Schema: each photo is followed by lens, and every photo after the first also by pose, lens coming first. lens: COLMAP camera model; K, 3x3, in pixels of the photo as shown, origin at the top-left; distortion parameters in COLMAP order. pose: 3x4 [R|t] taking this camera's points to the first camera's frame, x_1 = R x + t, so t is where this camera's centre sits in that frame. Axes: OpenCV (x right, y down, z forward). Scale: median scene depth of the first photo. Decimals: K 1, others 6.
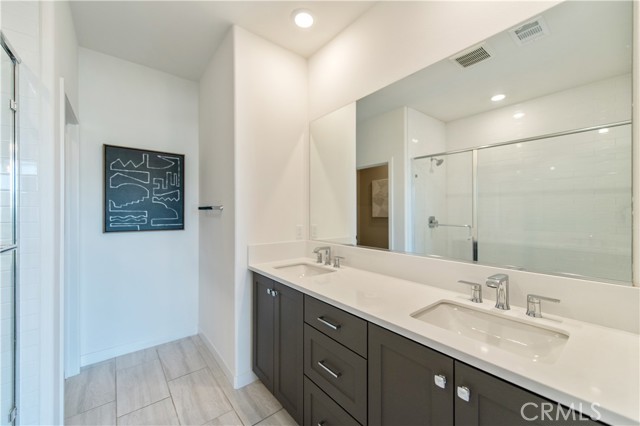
lens RADIAL K [[251.2, 0, 324.3], [0, 251.2, 214.2], [0, 0, 1]] dist [0.012660, -0.002254]
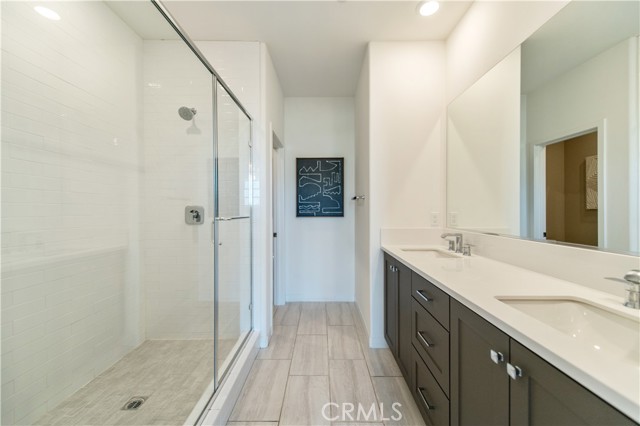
lens RADIAL K [[251.2, 0, 322.3], [0, 251.2, 211.9], [0, 0, 1]] dist [0.012660, -0.002254]
pose [[0.772708, 0.000849, -0.634761, 0.216076], [0.003517, 0.999978, 0.005619, 0.039787], [0.634752, -0.006574, 0.772688, -0.059554]]
